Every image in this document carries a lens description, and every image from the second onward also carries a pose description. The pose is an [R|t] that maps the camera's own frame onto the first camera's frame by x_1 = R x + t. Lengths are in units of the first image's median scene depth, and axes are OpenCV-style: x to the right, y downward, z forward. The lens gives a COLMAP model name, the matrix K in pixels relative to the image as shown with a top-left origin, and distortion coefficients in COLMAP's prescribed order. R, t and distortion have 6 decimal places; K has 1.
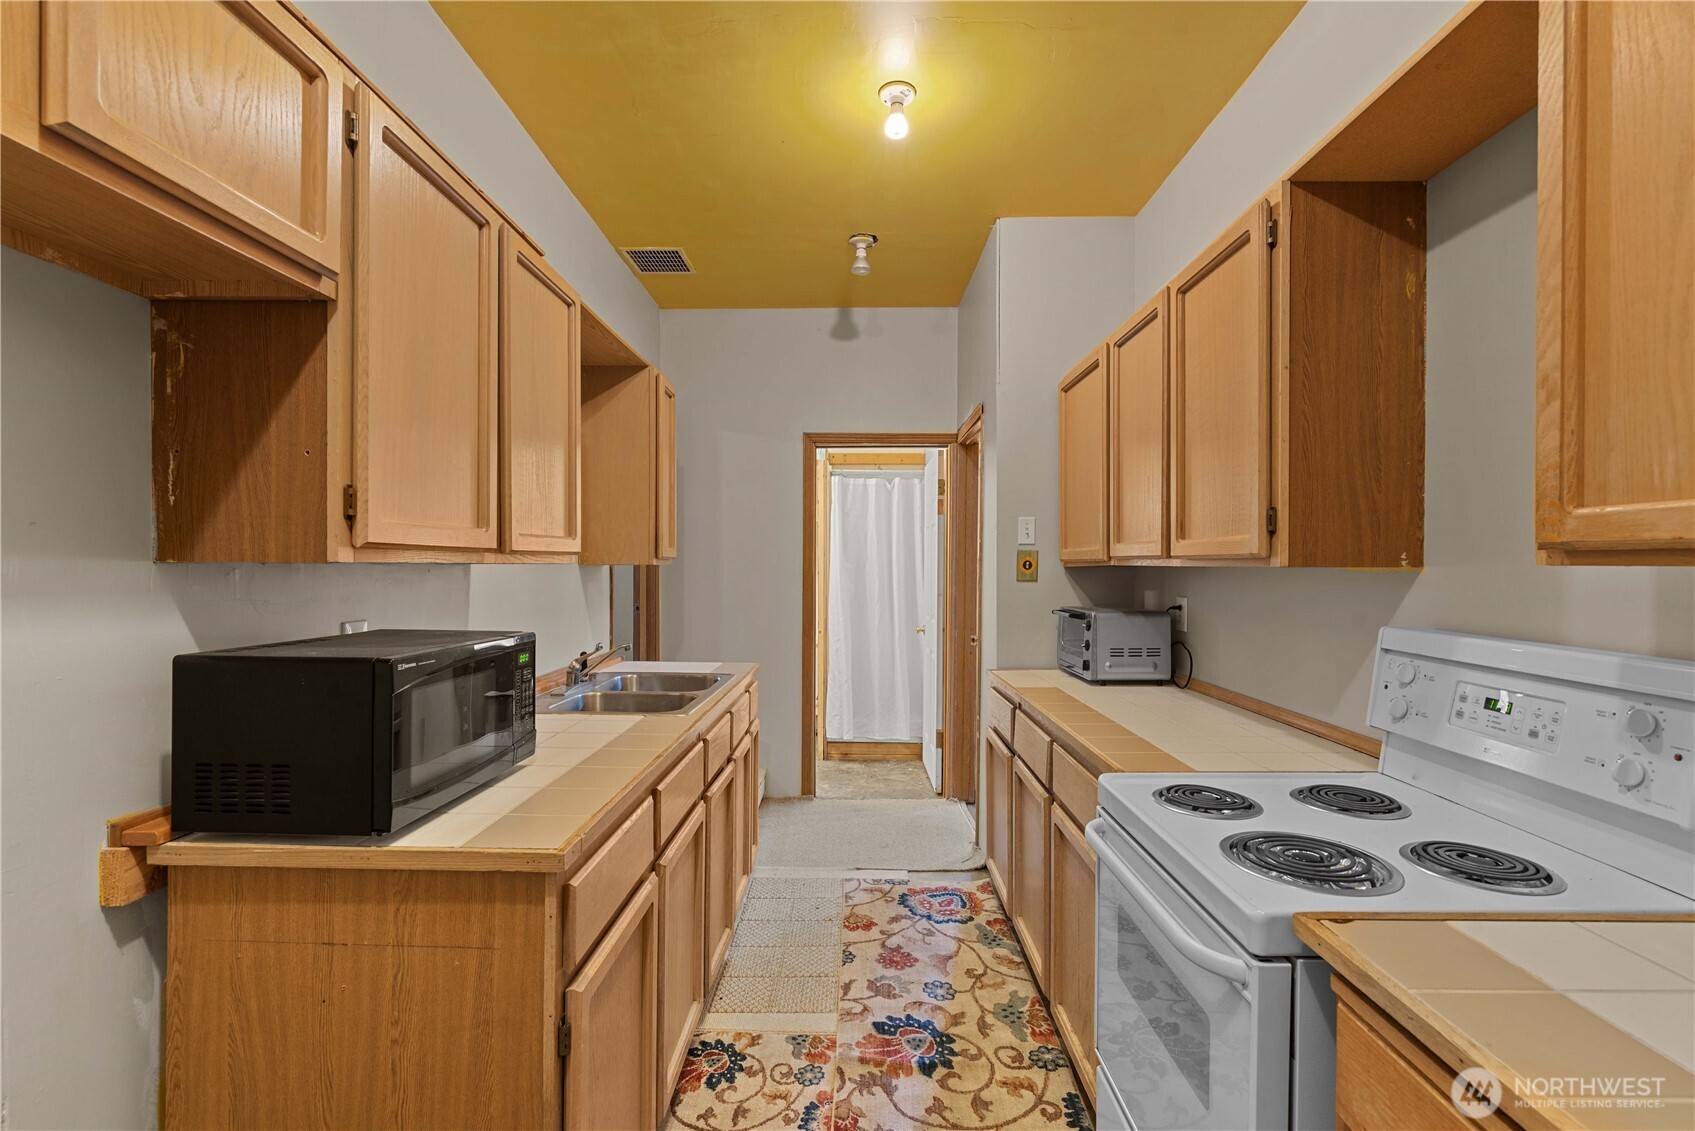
lens RADIAL K [[738.5, 0, 848.7], [0, 738.5, 580.5], [0, 0, 1]] dist [0.000676, 0.000174]
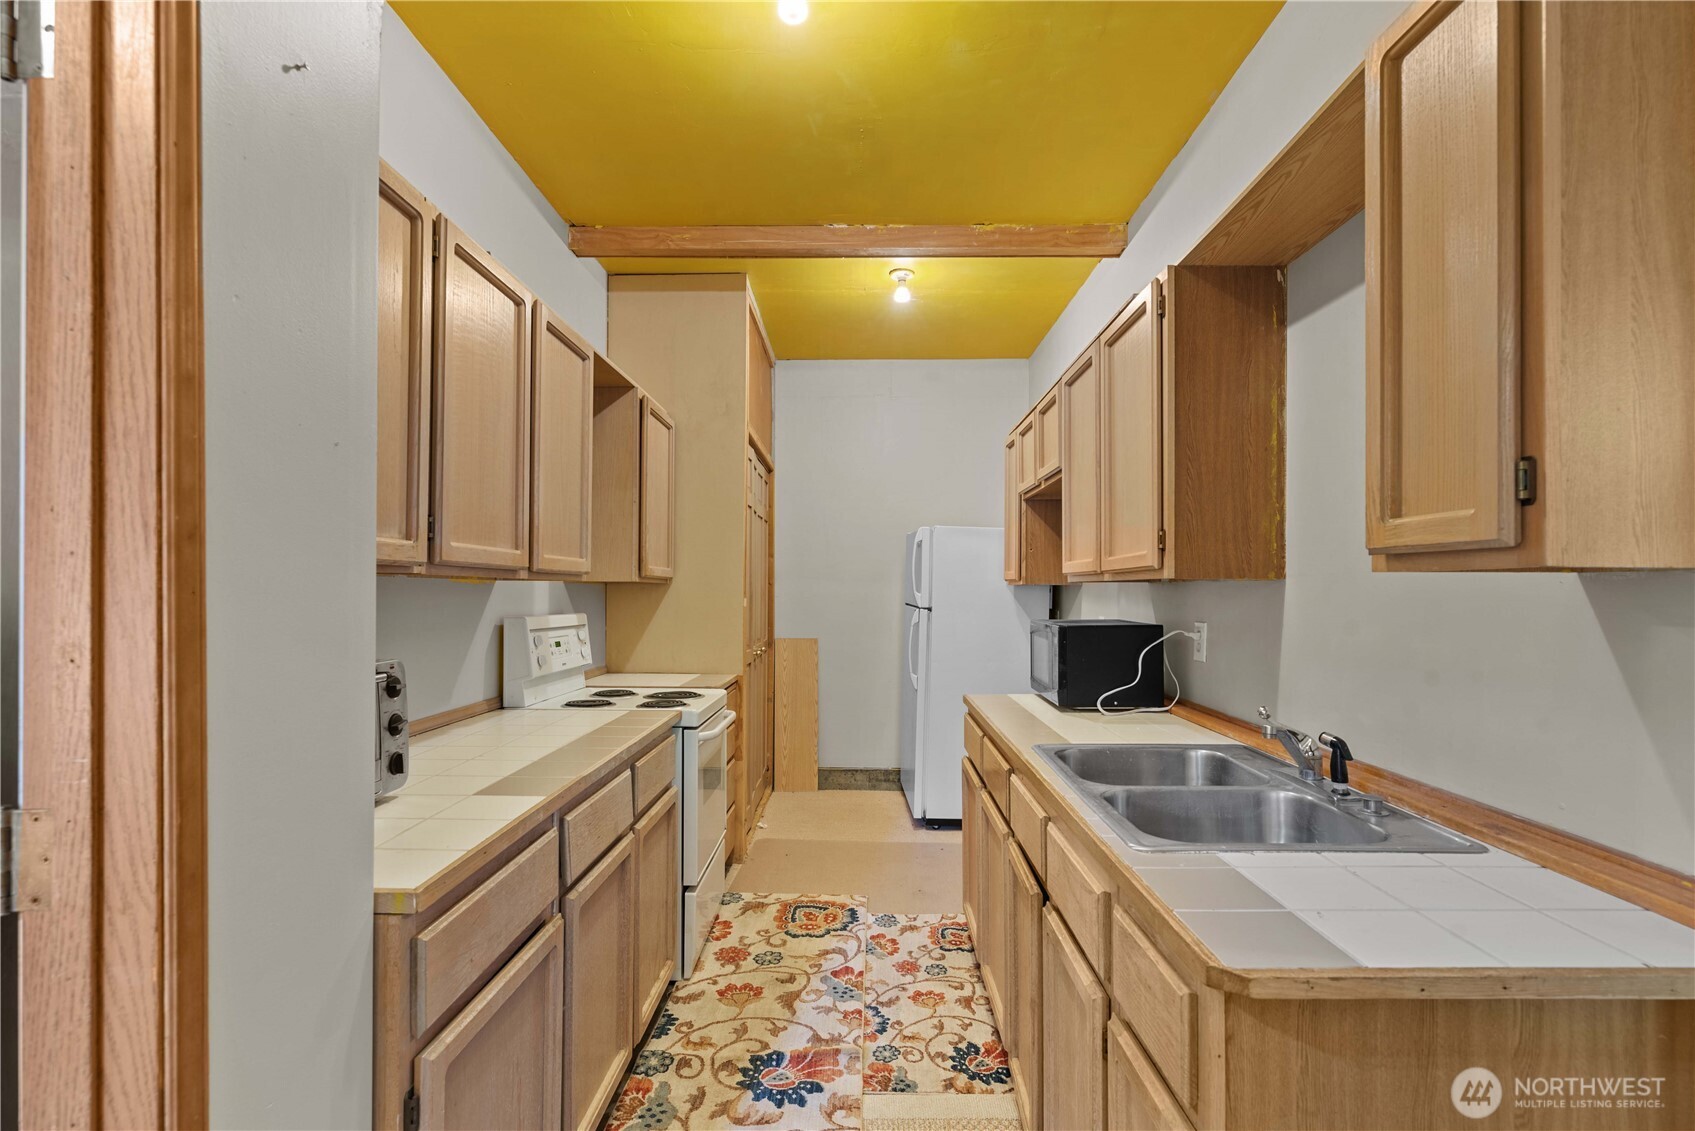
lens RADIAL K [[802.8, 0, 853.5], [0, 802.8, 582.3], [0, 0, 1]] dist [-0.000538, -0.000111]
pose [[-0.999946, -0.010392, 0.000339, 0.001887], [-0.010391, 0.999937, 0.004331, -0.022019], [-0.000384, 0.004327, -0.999991, 2.135976]]
